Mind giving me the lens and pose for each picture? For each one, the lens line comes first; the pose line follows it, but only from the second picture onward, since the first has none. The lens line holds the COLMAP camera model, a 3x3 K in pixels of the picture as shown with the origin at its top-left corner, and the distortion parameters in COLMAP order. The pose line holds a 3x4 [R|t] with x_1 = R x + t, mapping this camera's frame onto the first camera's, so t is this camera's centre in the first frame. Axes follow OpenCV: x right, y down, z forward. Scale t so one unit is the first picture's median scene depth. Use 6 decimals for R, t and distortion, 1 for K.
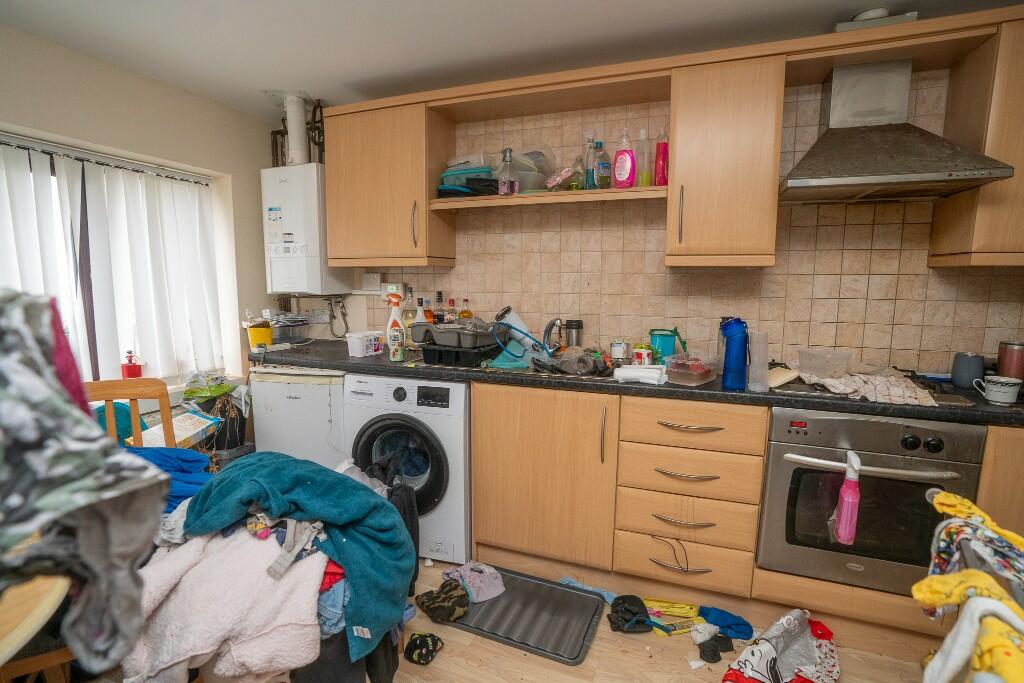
lens RADIAL K [[495.9, 0, 516.0], [0, 495.9, 344.4], [0, 0, 1]] dist [-0.014450, 0.001095]
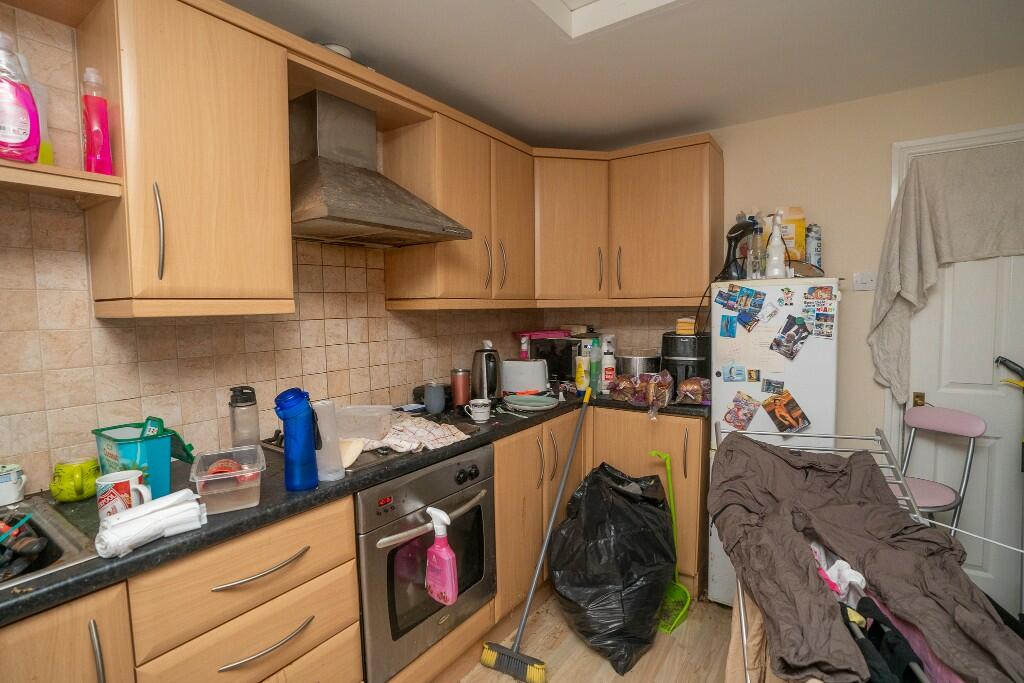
lens RADIAL K [[495.9, 0, 514.2], [0, 495.9, 339.7], [0, 0, 1]] dist [-0.014450, 0.001095]
pose [[0.237090, -0.083439, 0.967898, -0.166879], [0.135598, 0.989394, 0.052076, -0.120362], [-0.961978, 0.118898, 0.245890, 0.509015]]
